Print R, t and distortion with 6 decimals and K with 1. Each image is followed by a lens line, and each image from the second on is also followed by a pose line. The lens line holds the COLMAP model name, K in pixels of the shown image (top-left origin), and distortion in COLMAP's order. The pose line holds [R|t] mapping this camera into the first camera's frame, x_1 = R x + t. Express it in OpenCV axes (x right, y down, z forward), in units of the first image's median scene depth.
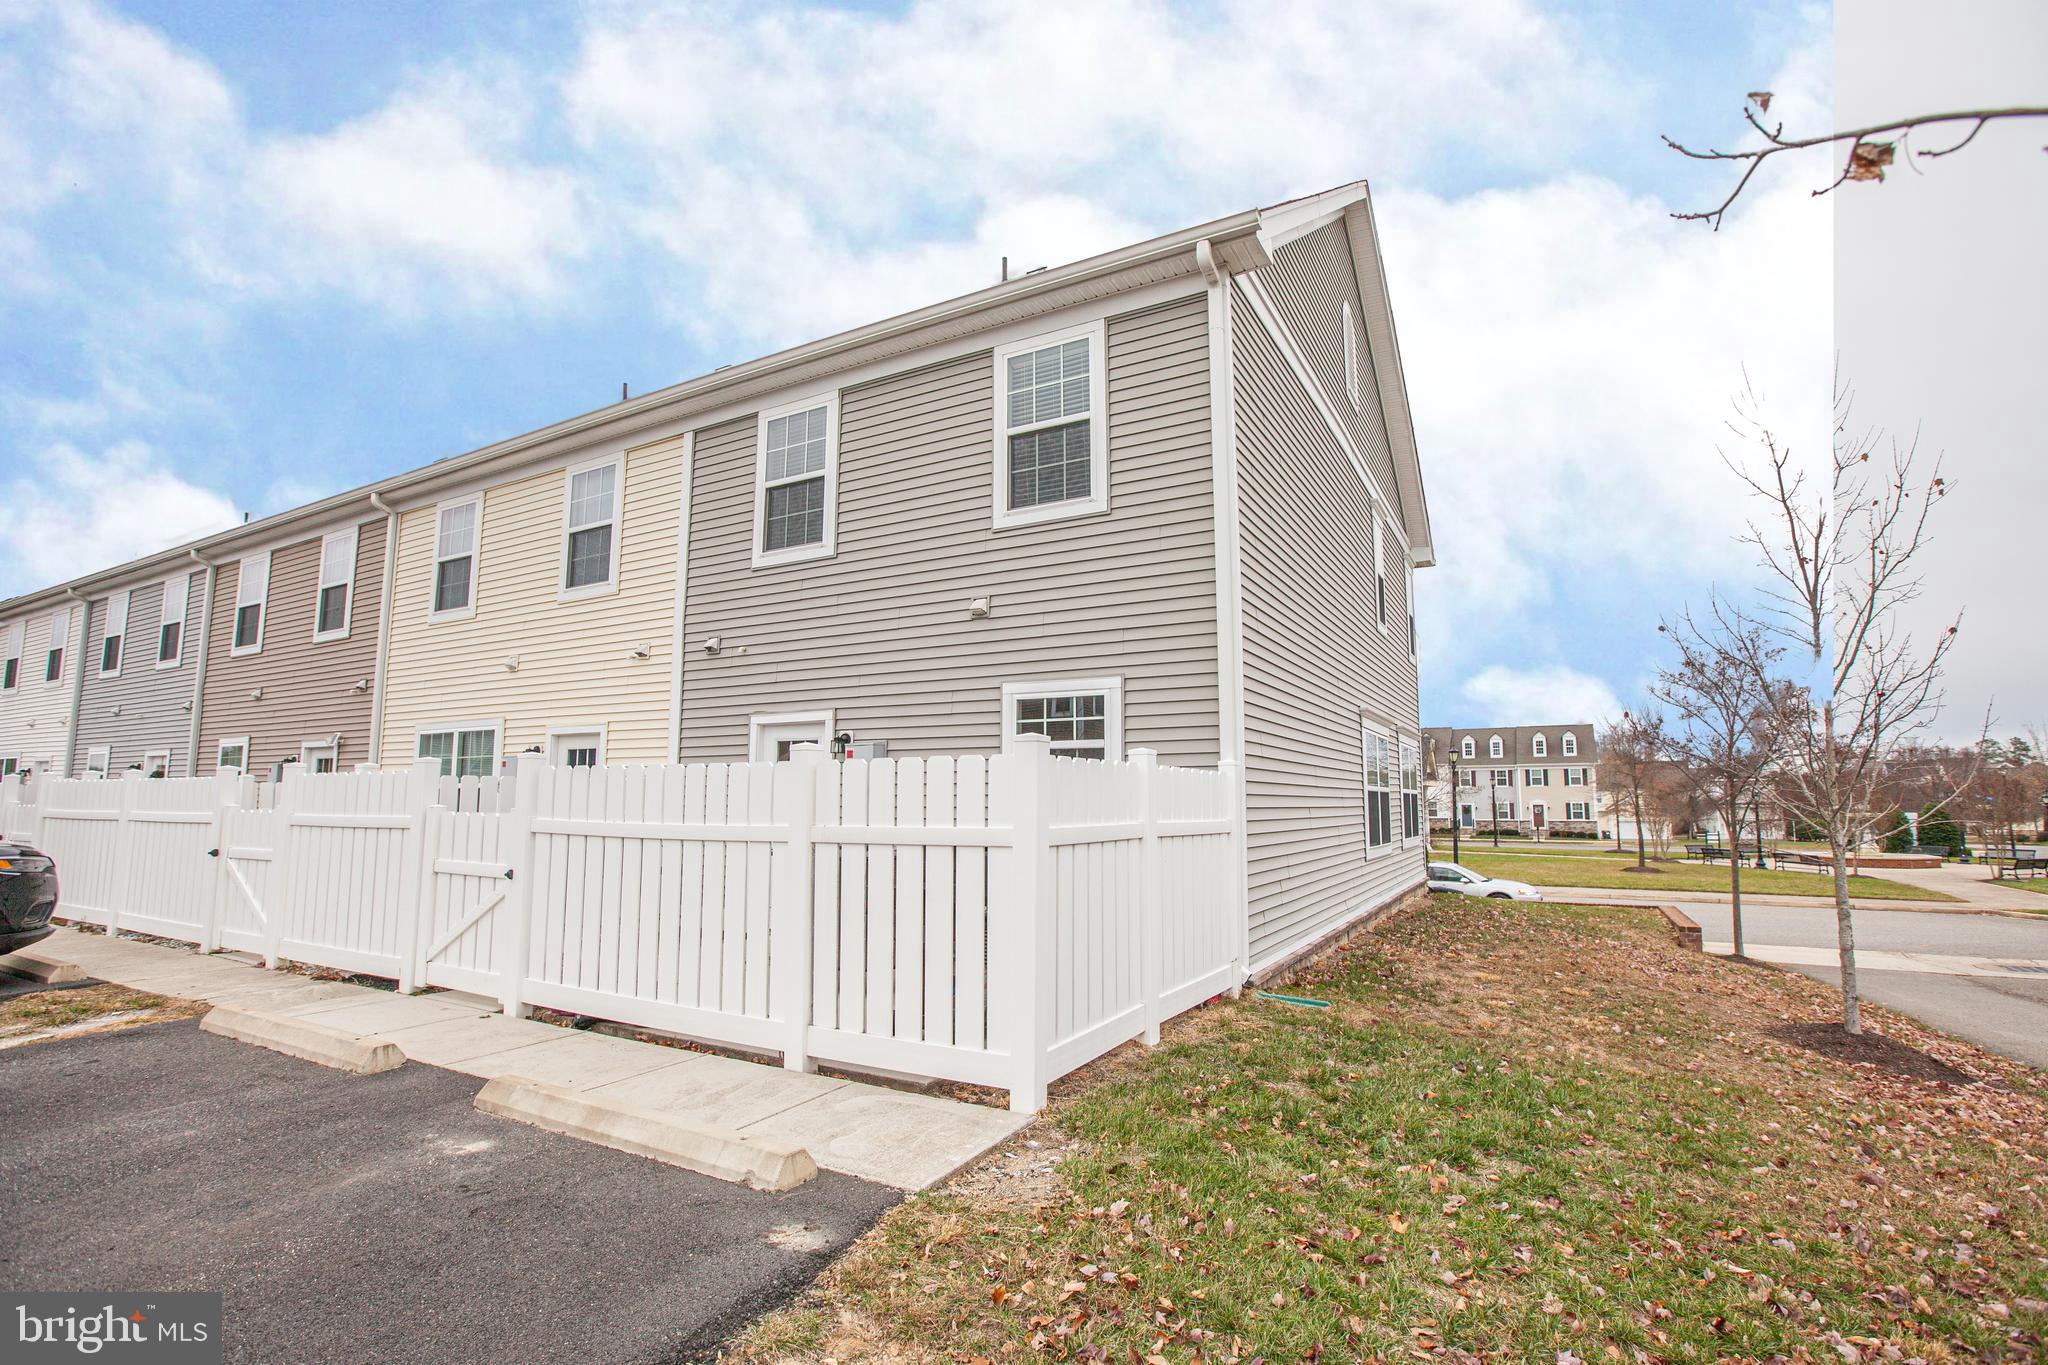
lens RADIAL K [[953.6, 0, 1014.7], [0, 953.6, 679.7], [0, 0, 1]] dist [-0.051748, 0.019632]
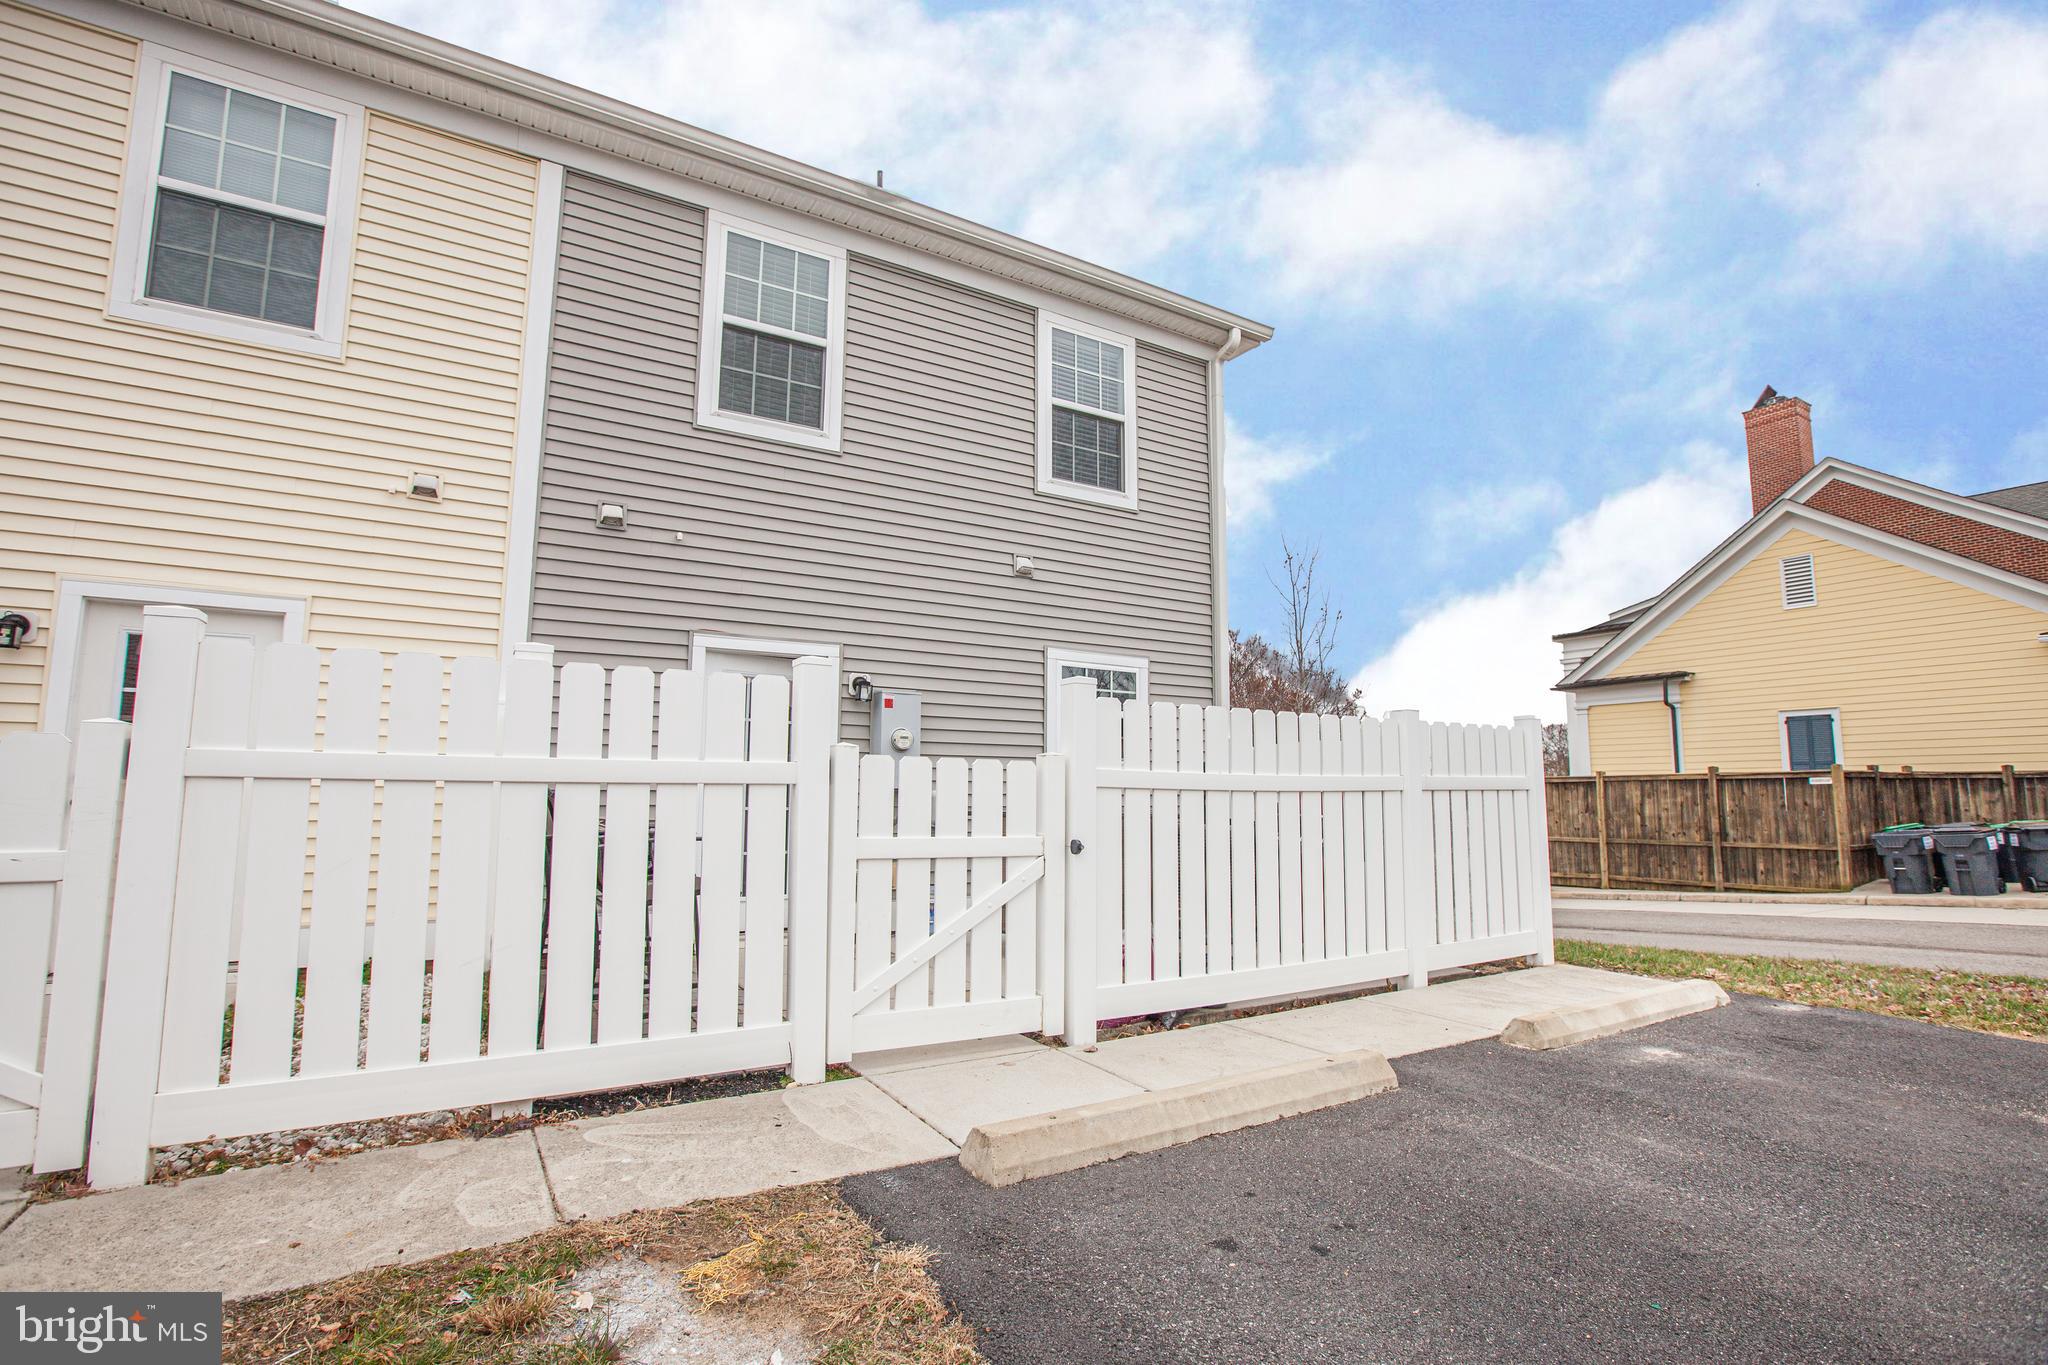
lens RADIAL K [[959.8, 0, 1018.6], [0, 959.8, 681.8], [0, 0, 1]] dist [-0.043978, 0.015672]
pose [[0.493423, 0.104750, 0.863459, -0.866371], [-0.116332, 0.991750, -0.053836, 0.094146], [-0.861975, -0.073884, 0.501538, 0.497564]]
